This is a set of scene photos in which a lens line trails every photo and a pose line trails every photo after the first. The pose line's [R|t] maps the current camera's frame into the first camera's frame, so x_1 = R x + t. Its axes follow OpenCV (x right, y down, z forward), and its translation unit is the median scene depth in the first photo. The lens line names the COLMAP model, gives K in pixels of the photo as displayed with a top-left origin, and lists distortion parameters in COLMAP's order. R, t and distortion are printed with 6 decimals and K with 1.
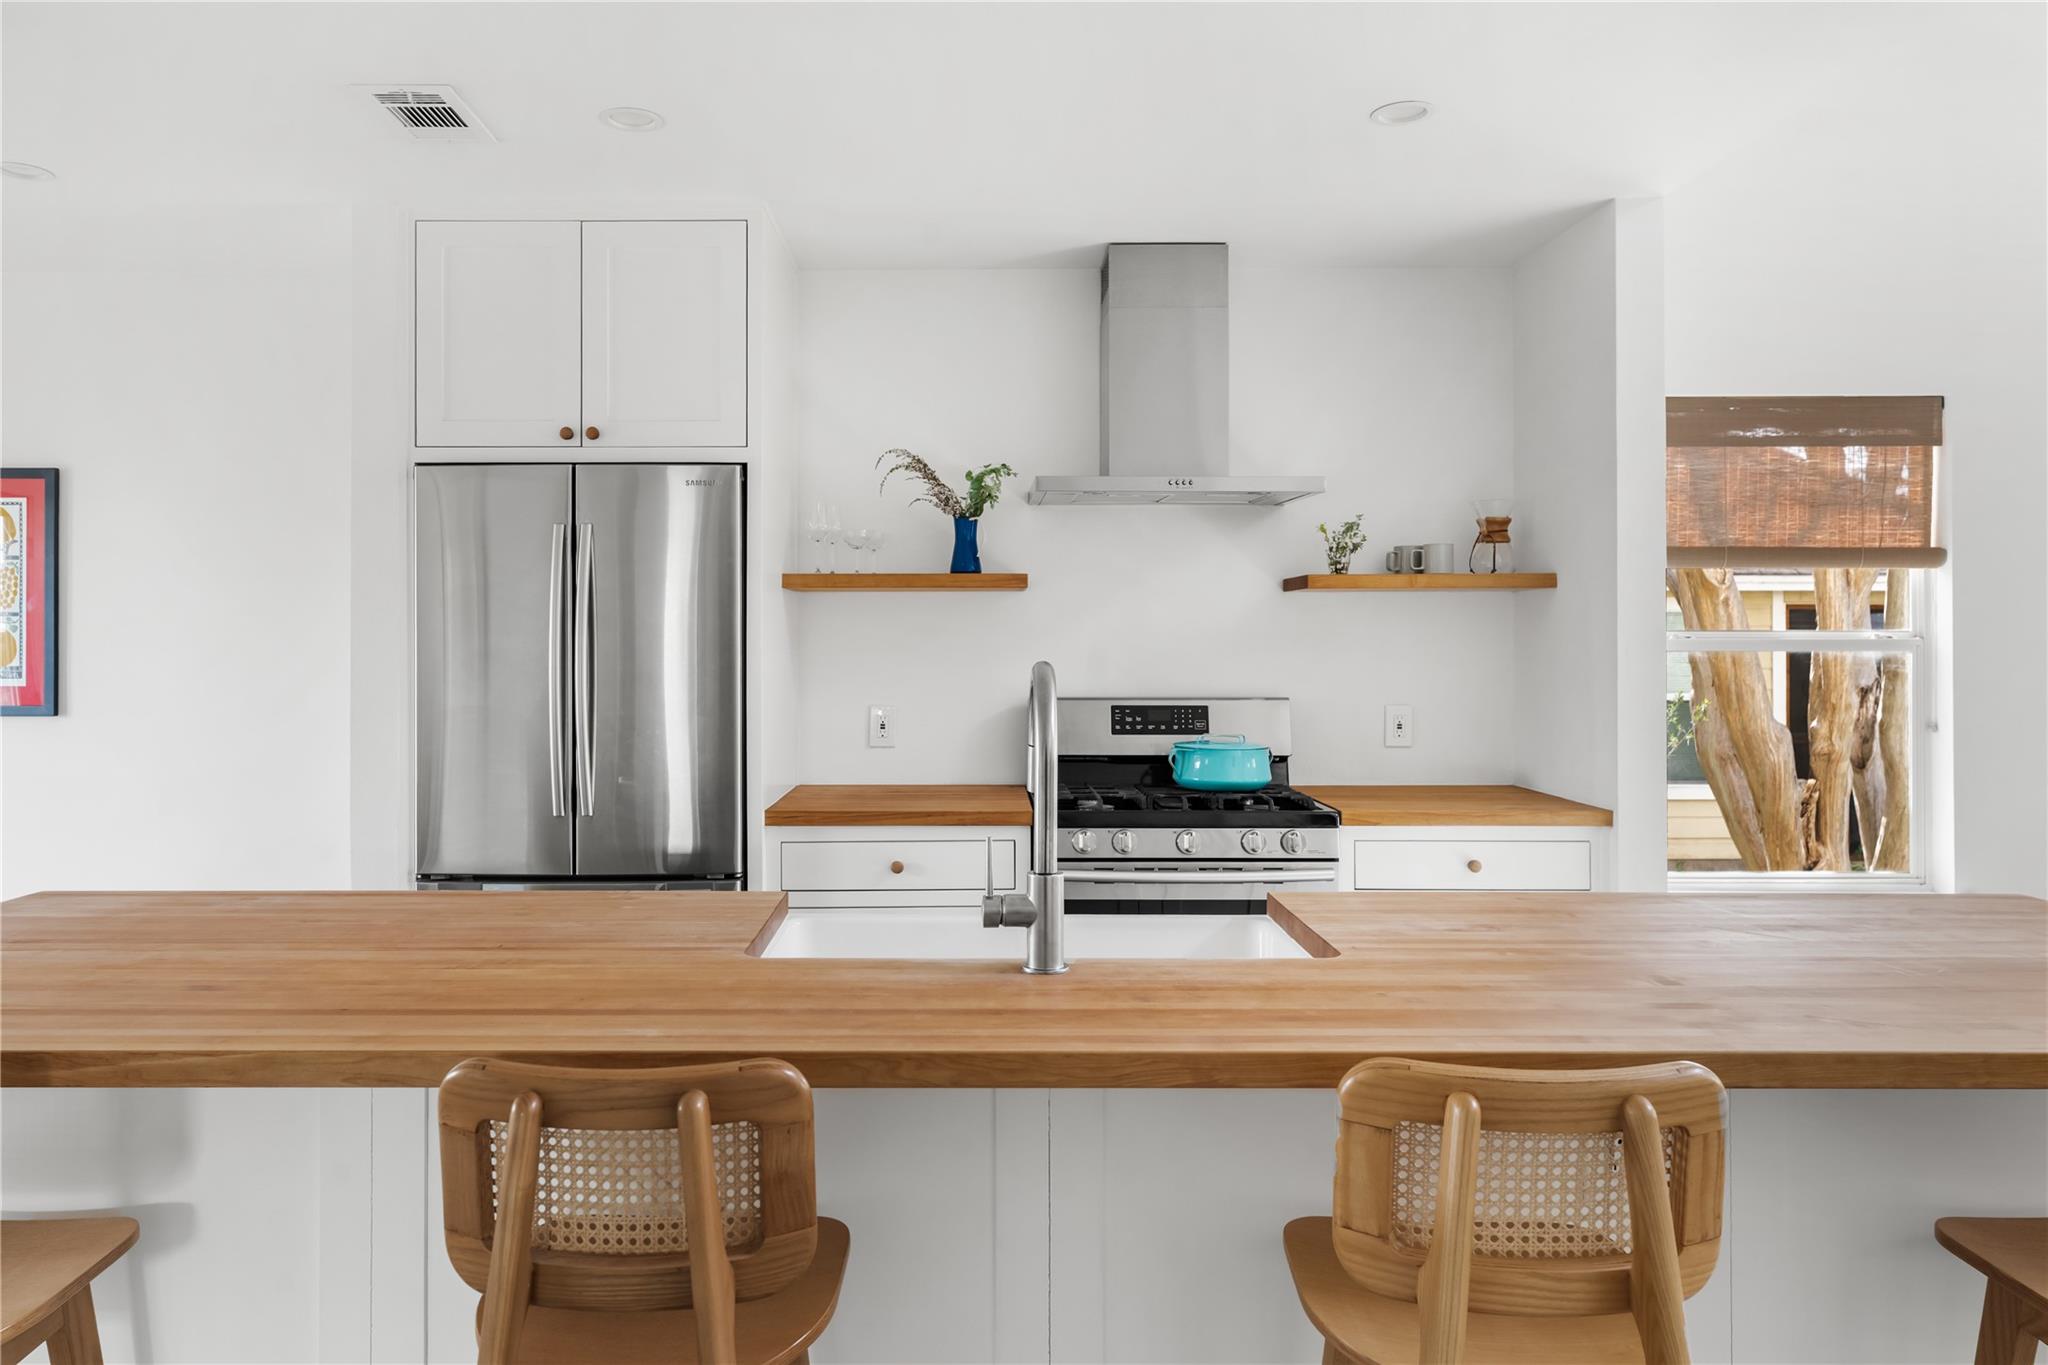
lens RADIAL K [[1356.1, 0, 1023.5], [0, 1356.1, 634.9], [0, 0, 1]] dist [0.015521, 0.002427]
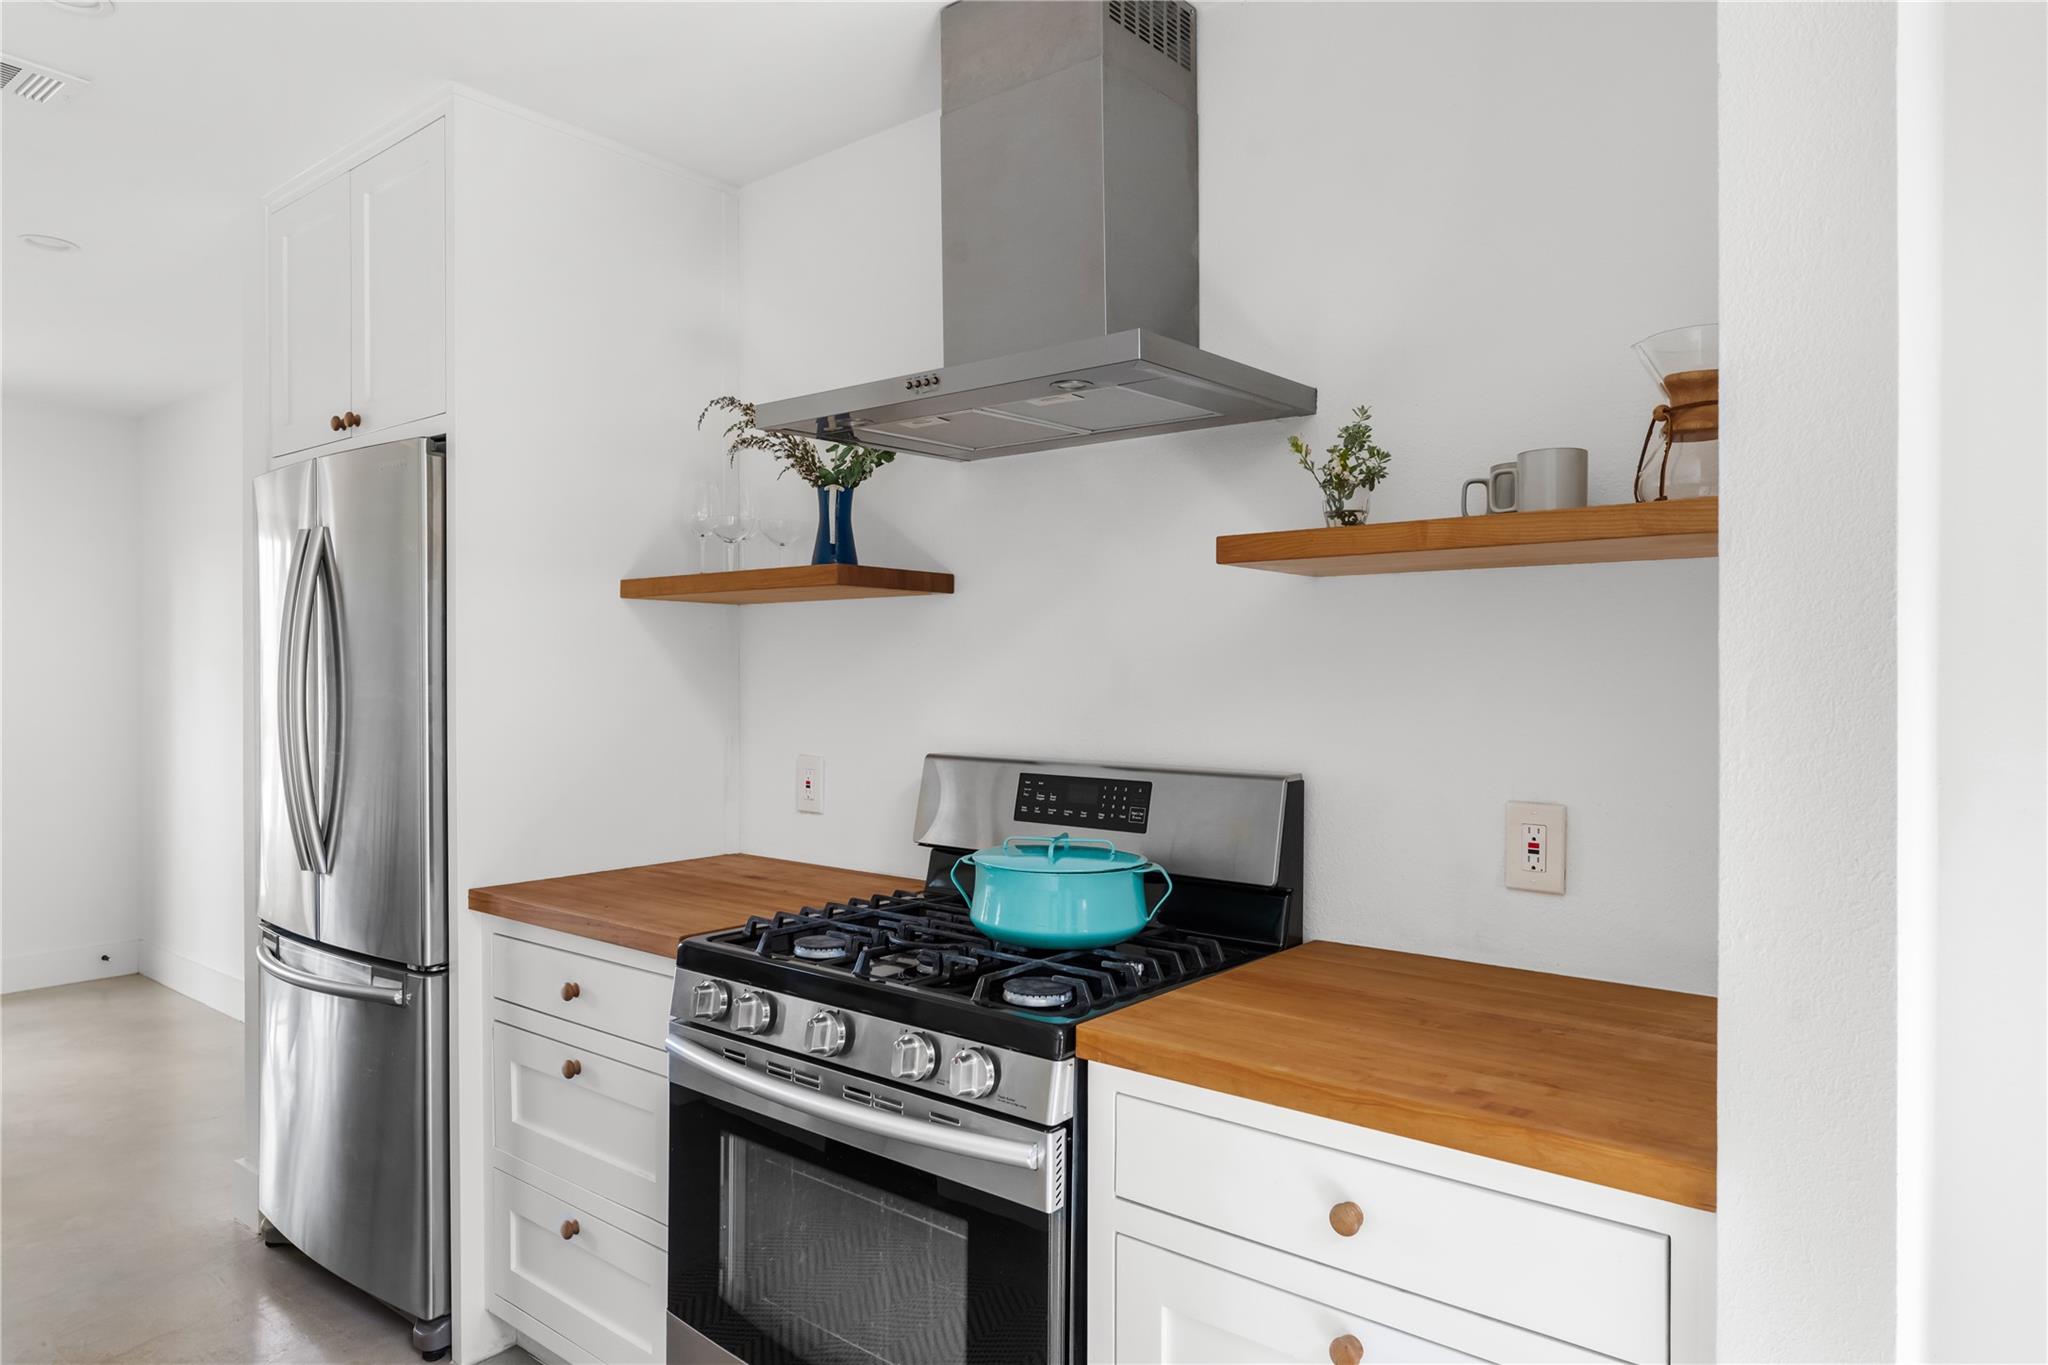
lens RADIAL K [[1291.1, 0, 1024.0], [0, 1291.1, 682.5], [0, 0, 1]] dist [0.023432, -0.000240]
pose [[0.770009, 0.007965, -0.637984, 0.440315], [0.002091, 0.999885, 0.015006, 0.002269], [0.638030, -0.012889, 0.769904, 0.552544]]
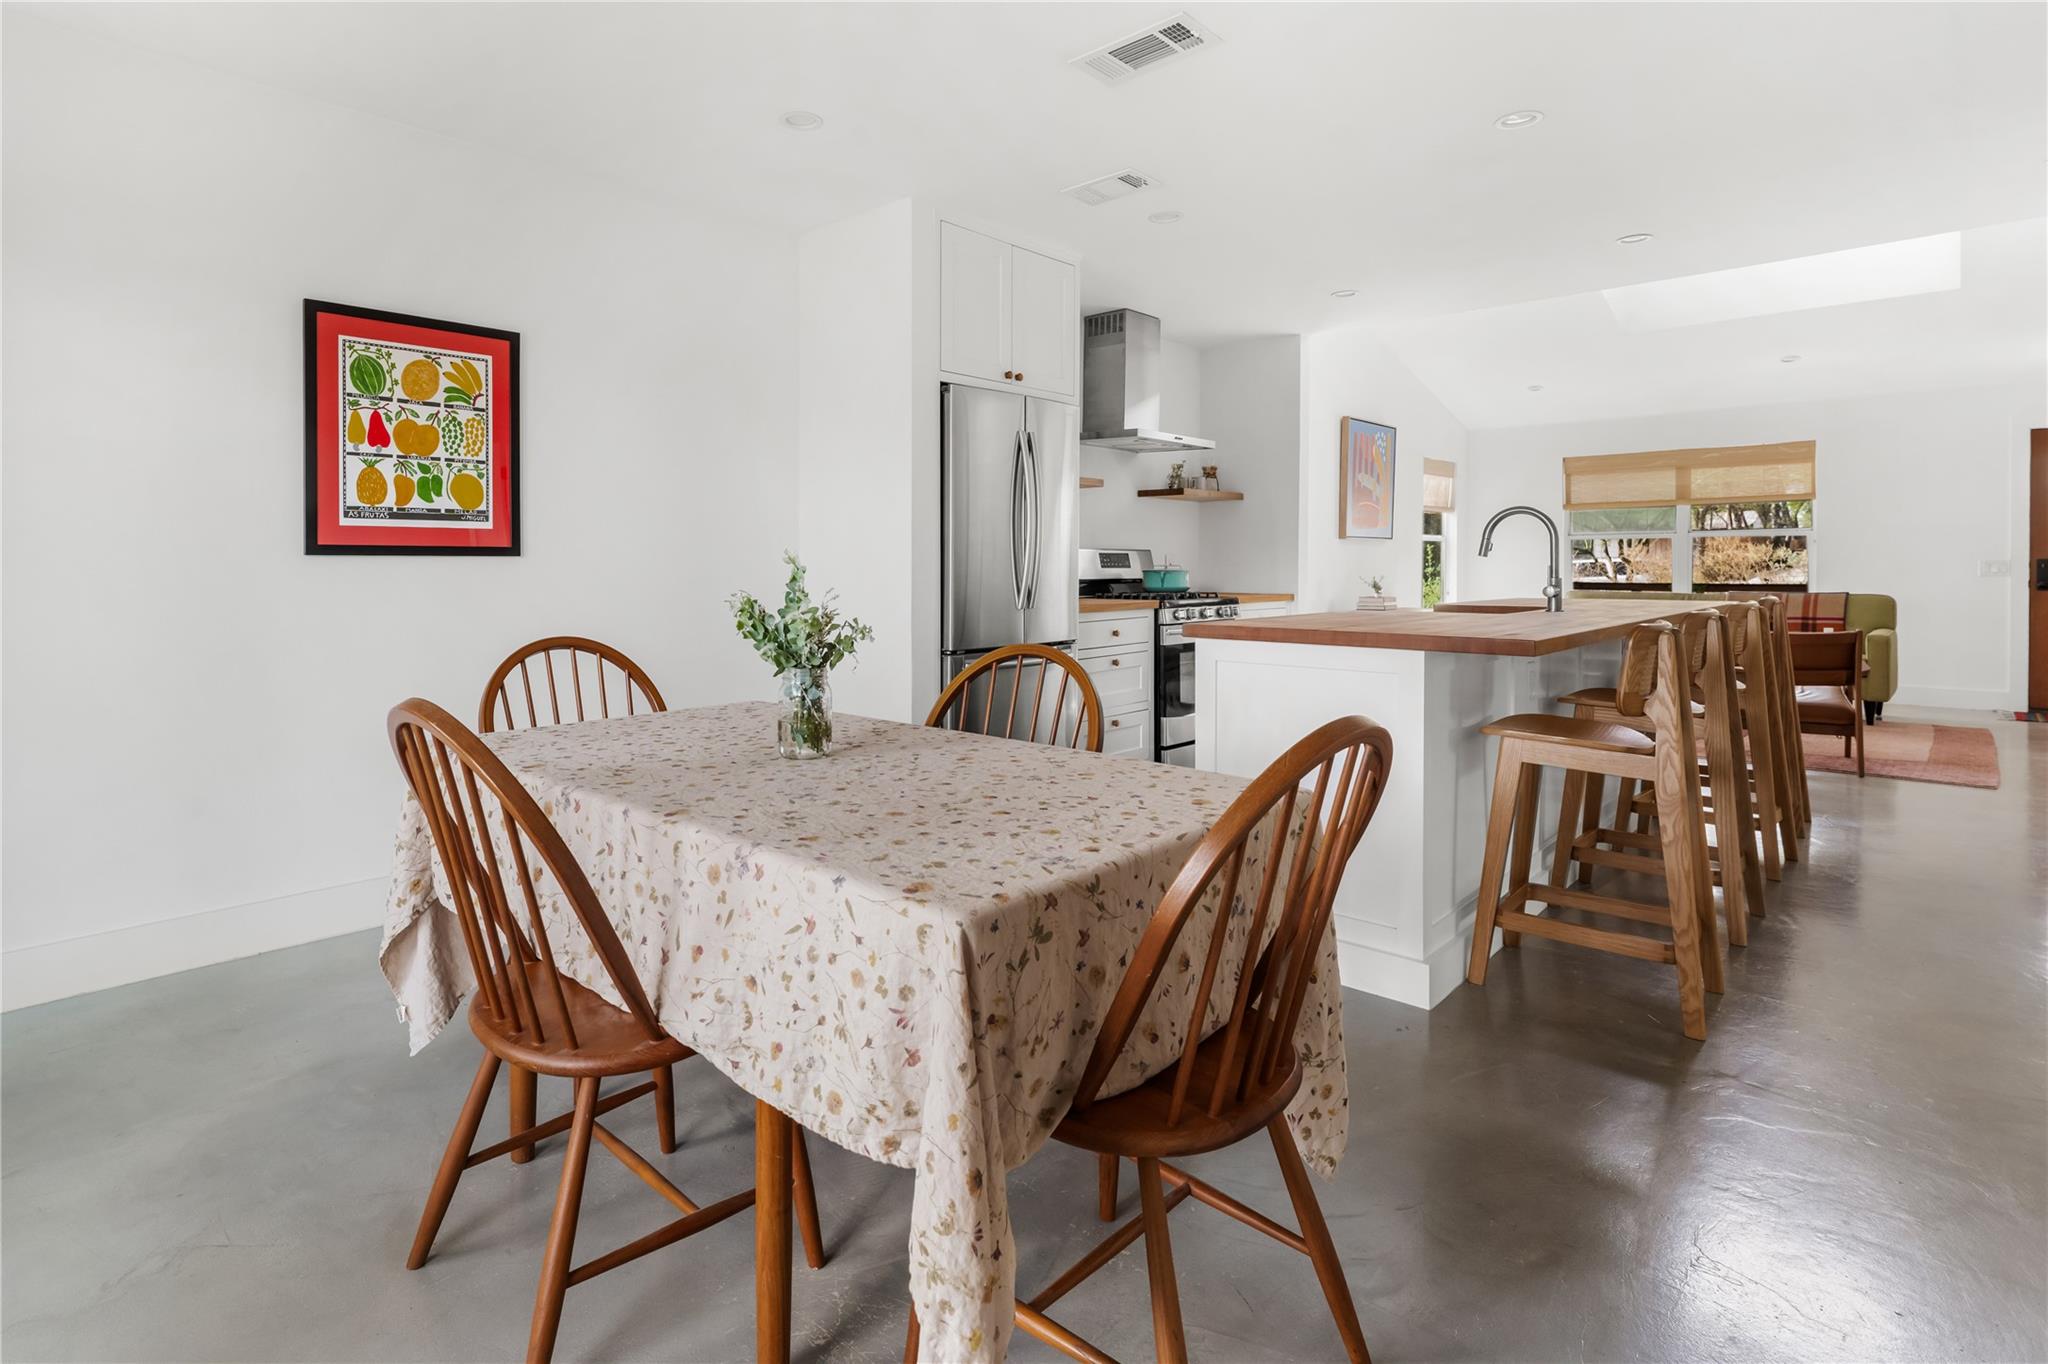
lens RADIAL K [[1003.7, 0, 946.7], [0, 1003.7, 576.9], [0, 0, 1]] dist [-0.001410, 0.000464]
pose [[0.698388, -0.009705, 0.715654, -1.076528], [-0.008094, 0.999737, 0.021455, 0.057376], [-0.715674, -0.020776, 0.698126, 0.182639]]
